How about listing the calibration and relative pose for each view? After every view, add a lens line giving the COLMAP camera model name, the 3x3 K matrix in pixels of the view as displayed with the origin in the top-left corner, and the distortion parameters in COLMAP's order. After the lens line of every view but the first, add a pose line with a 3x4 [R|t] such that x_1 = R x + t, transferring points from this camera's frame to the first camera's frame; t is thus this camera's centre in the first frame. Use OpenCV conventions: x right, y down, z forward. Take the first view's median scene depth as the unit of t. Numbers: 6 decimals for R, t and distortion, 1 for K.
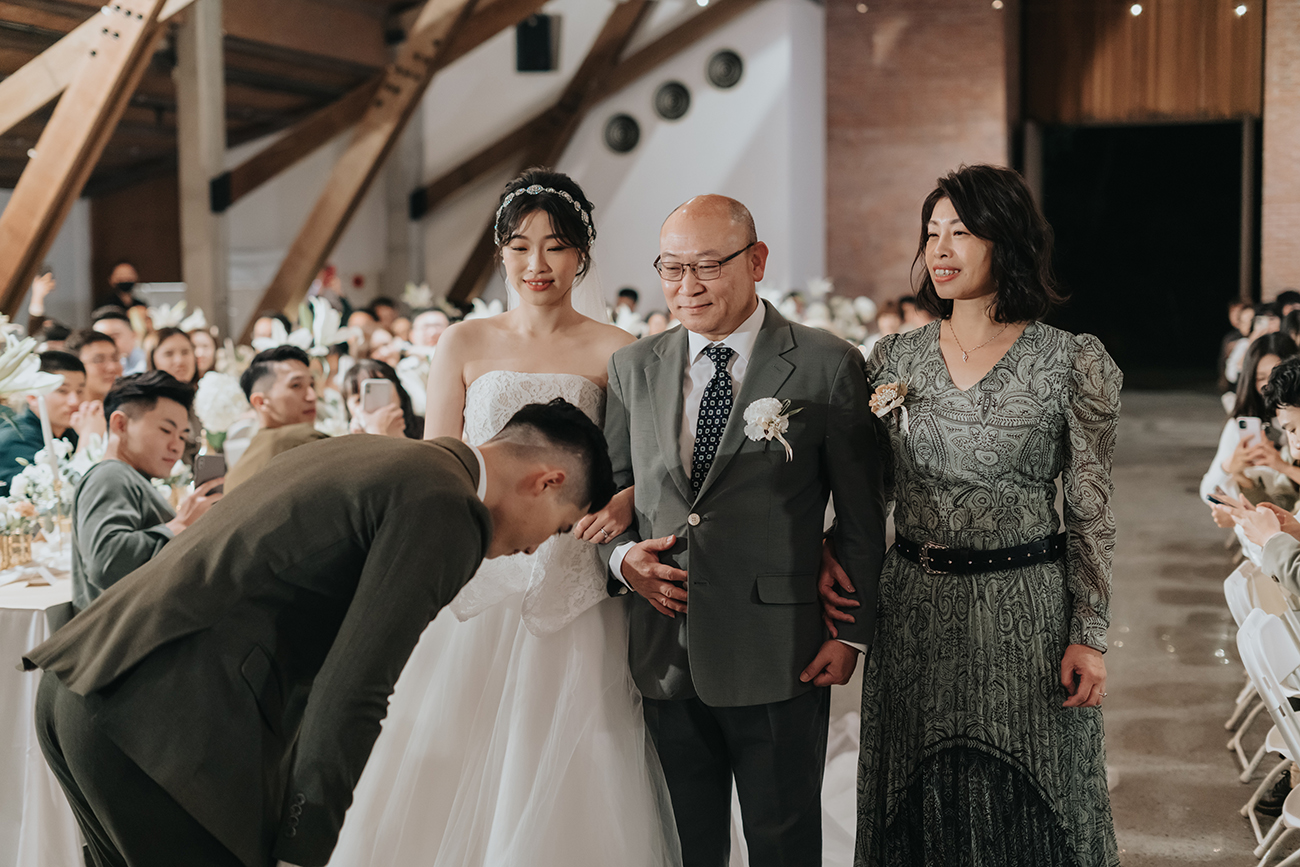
lens RADIAL K [[1890.2, 0, 650.0], [0, 1890.2, 433.5], [0, 0, 1]] dist [-0.022914, 0.049805]
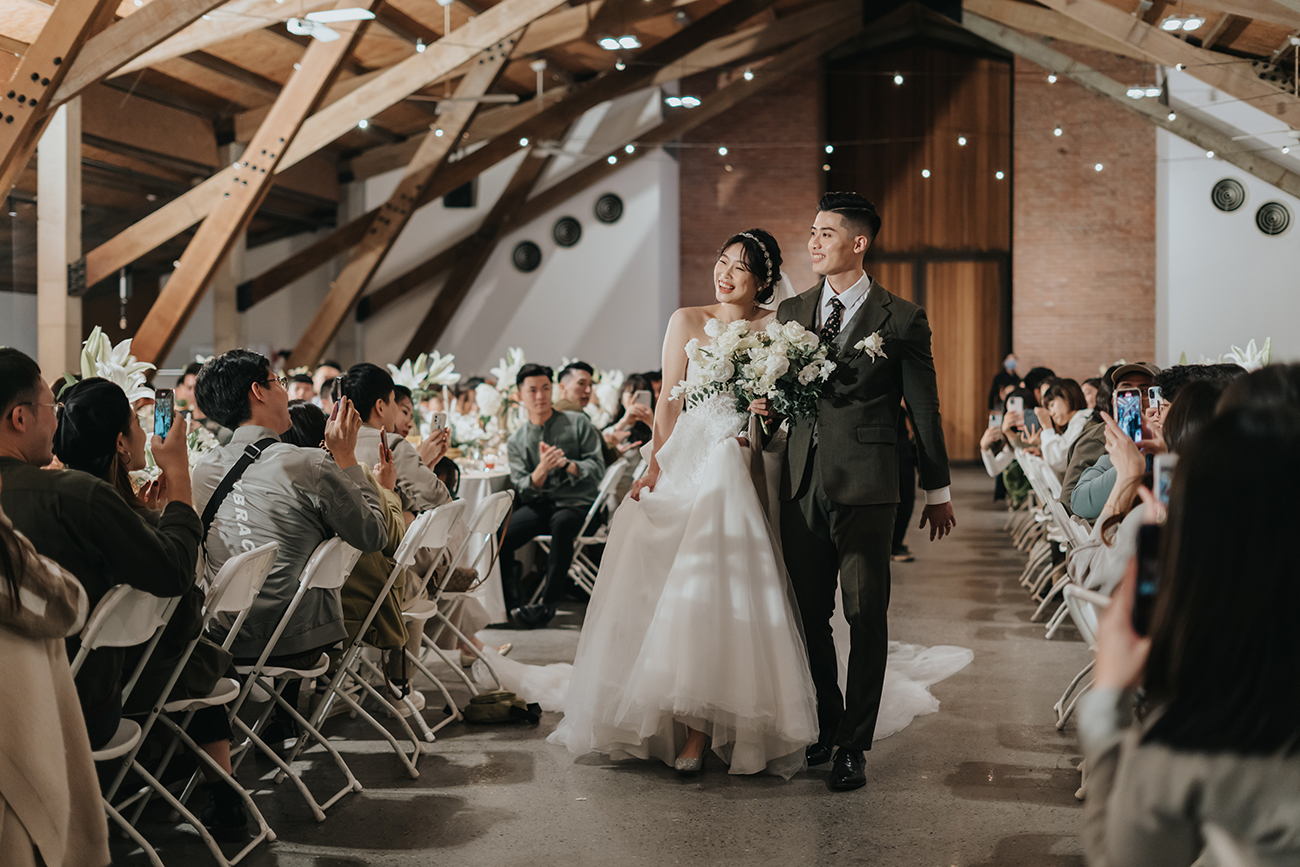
lens RADIAL K [[1865.9, 0, 650.0], [0, 1865.9, 433.5], [0, 0, 1]] dist [-0.010820, -0.015721]
pose [[0.991171, 0.004868, 0.132501, -0.101247], [0.003452, 0.998039, -0.062493, 0.040591], [-0.132546, 0.062398, 0.989211, -0.256349]]
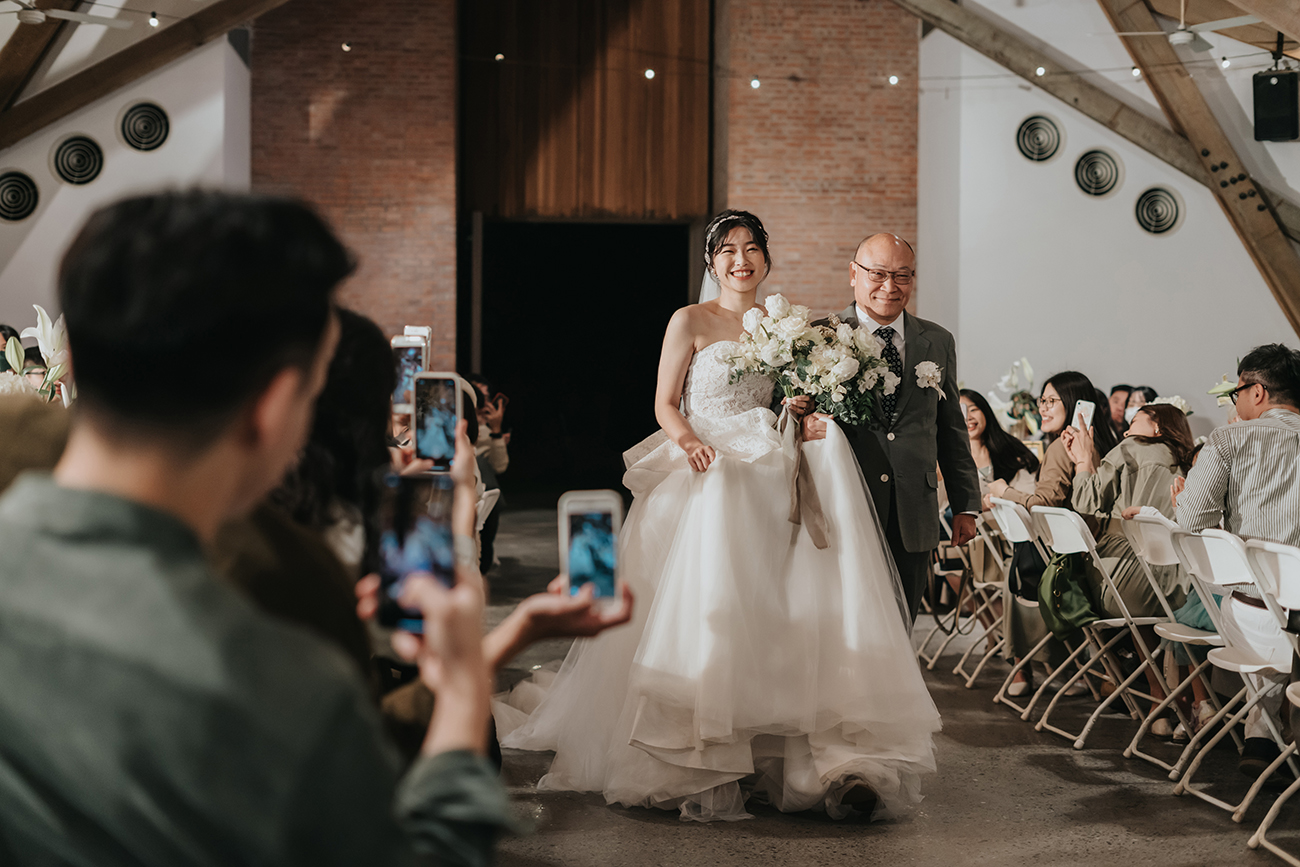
lens RADIAL K [[1865.9, 0, 650.0], [0, 1865.9, 433.5], [0, 0, 1]] dist [-0.010820, -0.015721]
pose [[0.926619, 0.010299, 0.375861, -0.063691], [0.018093, 0.997246, -0.071929, 0.008594], [-0.375567, 0.073451, 0.923880, 0.154982]]
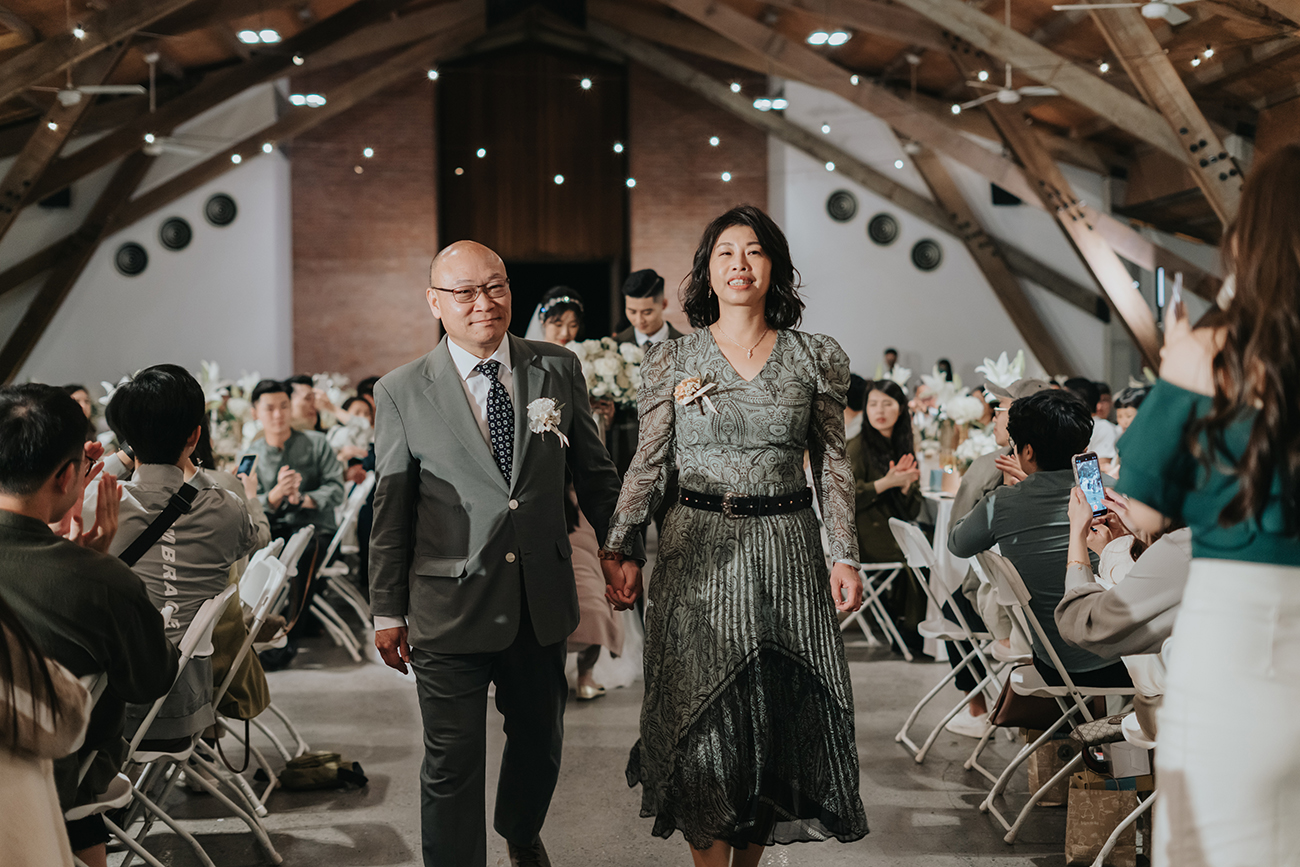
lens RADIAL K [[1863.2, 0, 632.4], [0, 1863.2, 432.2], [0, 0, 1]] dist [-0.032030, 0.001166]
pose [[0.934502, -0.005567, 0.355914, -0.142547], [0.029391, 0.997670, -0.061565, 0.034467], [-0.354742, 0.067993, 0.932489, -0.216244]]
